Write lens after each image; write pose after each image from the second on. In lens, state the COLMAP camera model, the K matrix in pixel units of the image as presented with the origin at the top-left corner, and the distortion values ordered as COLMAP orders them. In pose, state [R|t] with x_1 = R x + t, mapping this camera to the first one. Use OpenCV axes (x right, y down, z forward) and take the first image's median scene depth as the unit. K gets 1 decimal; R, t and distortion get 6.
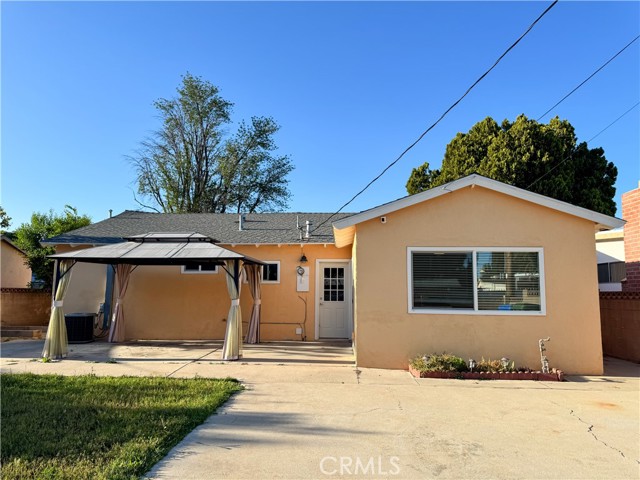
lens RADIAL K [[451.4, 0, 323.5], [0, 451.4, 239.3], [0, 0, 1]] dist [0.017550, -0.023381]
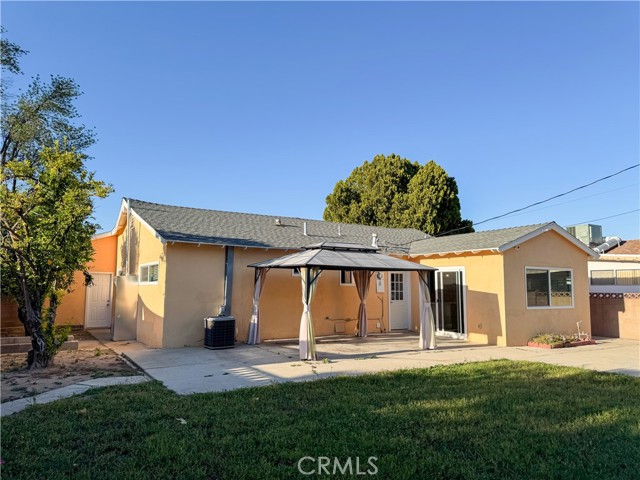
lens RADIAL K [[451.4, 0, 319.9], [0, 451.4, 244.3], [0, 0, 1]] dist [0.017550, -0.023381]
pose [[0.818108, 0.056497, 0.572283, -0.880351], [-0.075013, 0.997144, 0.008795, -0.013489], [-0.570151, -0.050123, 0.820009, 0.097400]]
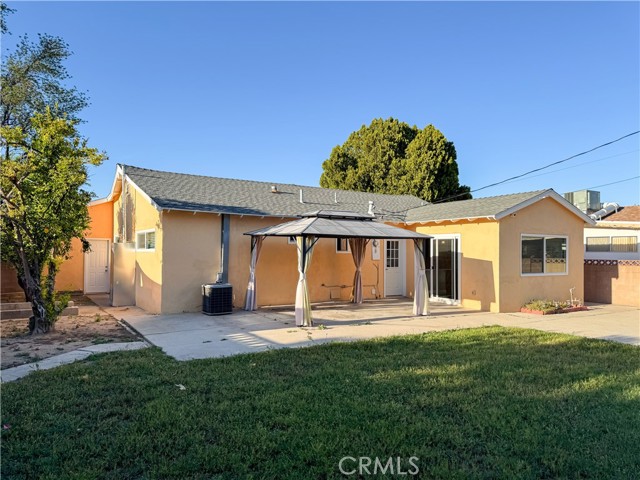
lens RADIAL K [[451.4, 0, 316.1], [0, 451.4, 245.3], [0, 0, 1]] dist [0.017550, -0.023381]
pose [[0.819199, 0.010742, 0.573408, -0.879555], [-0.075903, 0.993060, 0.089835, -0.021519], [-0.568464, -0.117116, 0.814330, 0.094880]]
